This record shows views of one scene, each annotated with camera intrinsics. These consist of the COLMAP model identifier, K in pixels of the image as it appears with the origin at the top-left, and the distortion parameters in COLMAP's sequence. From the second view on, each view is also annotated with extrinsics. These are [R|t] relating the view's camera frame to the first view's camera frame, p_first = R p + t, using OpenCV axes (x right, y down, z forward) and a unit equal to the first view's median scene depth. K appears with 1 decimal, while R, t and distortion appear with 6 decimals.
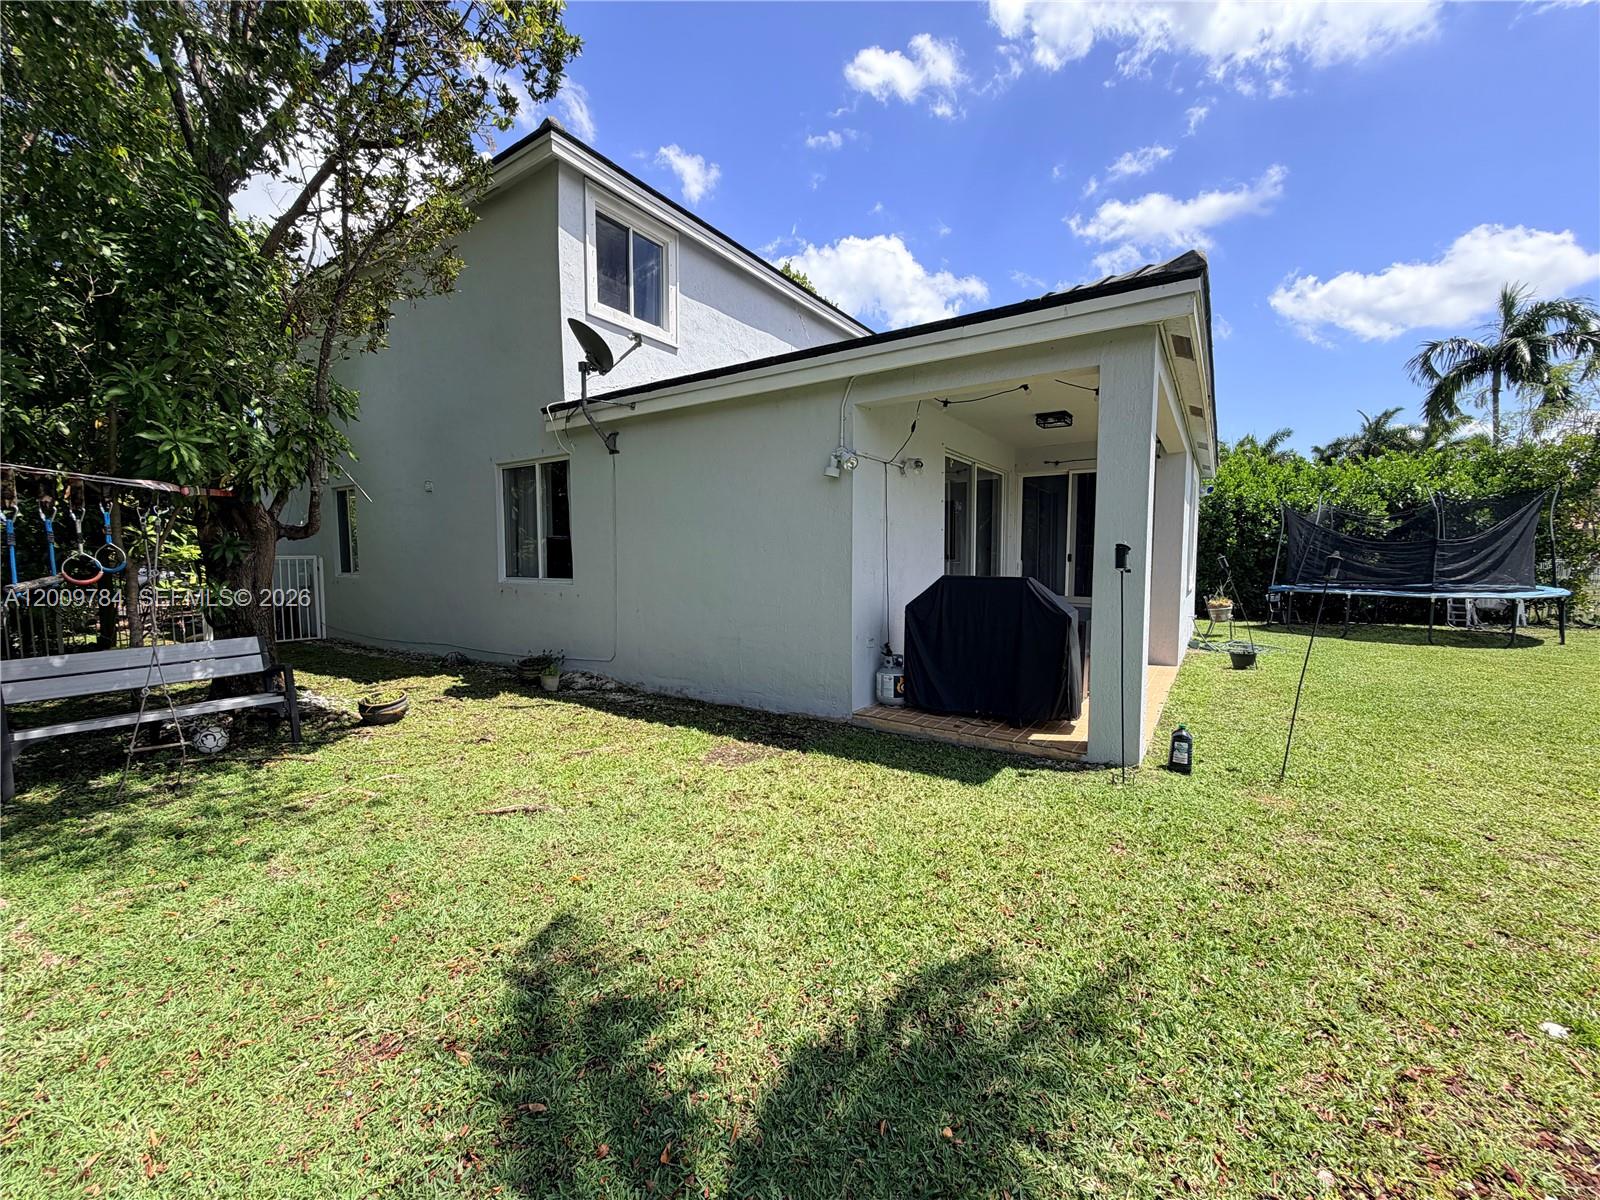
lens RADIAL K [[638.9, 0, 800.3], [0, 638.9, 604.0], [0, 0, 1]] dist [0.001283, 0.000141]
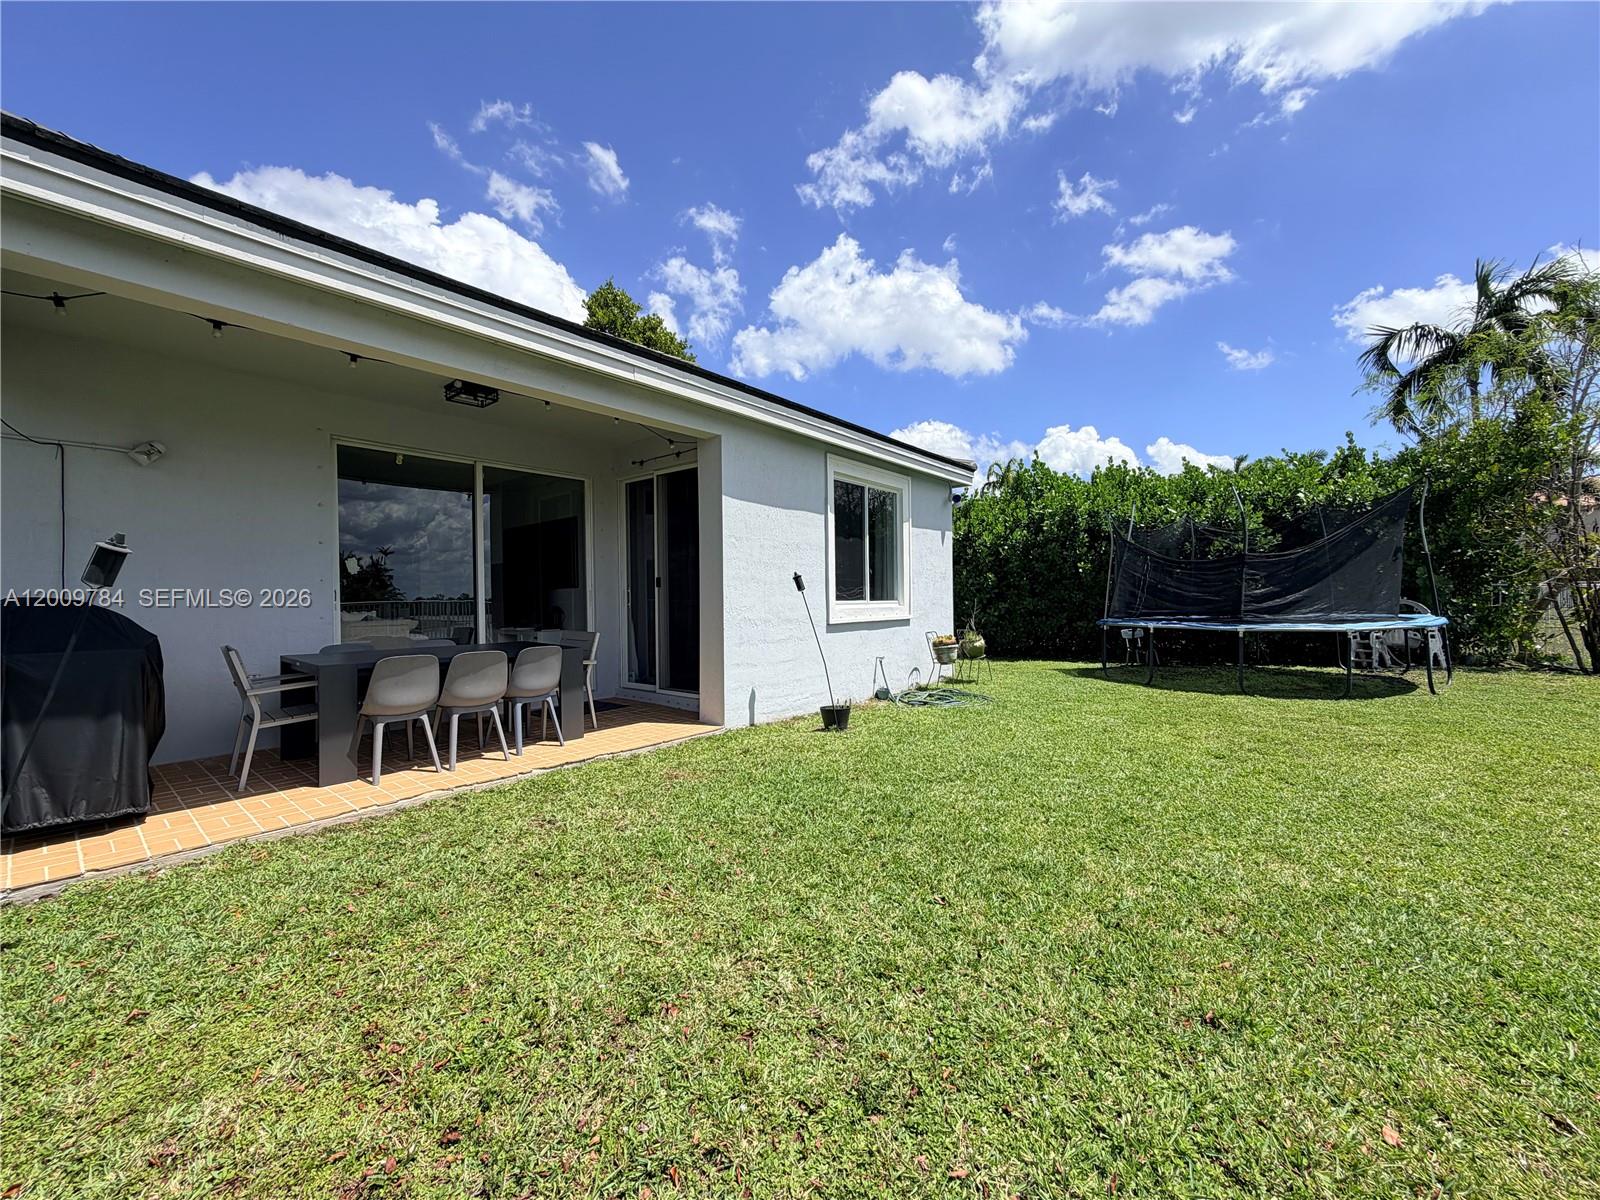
lens RADIAL K [[634.0, 0, 793.7], [0, 634.0, 599.7], [0, 0, 1]] dist [0.001177, 0.000170]
pose [[0.994833, -0.009828, -0.101047, 0.452446], [0.003007, 0.997719, -0.067435, 0.001862], [0.101479, 0.066783, 0.992594, 0.167821]]
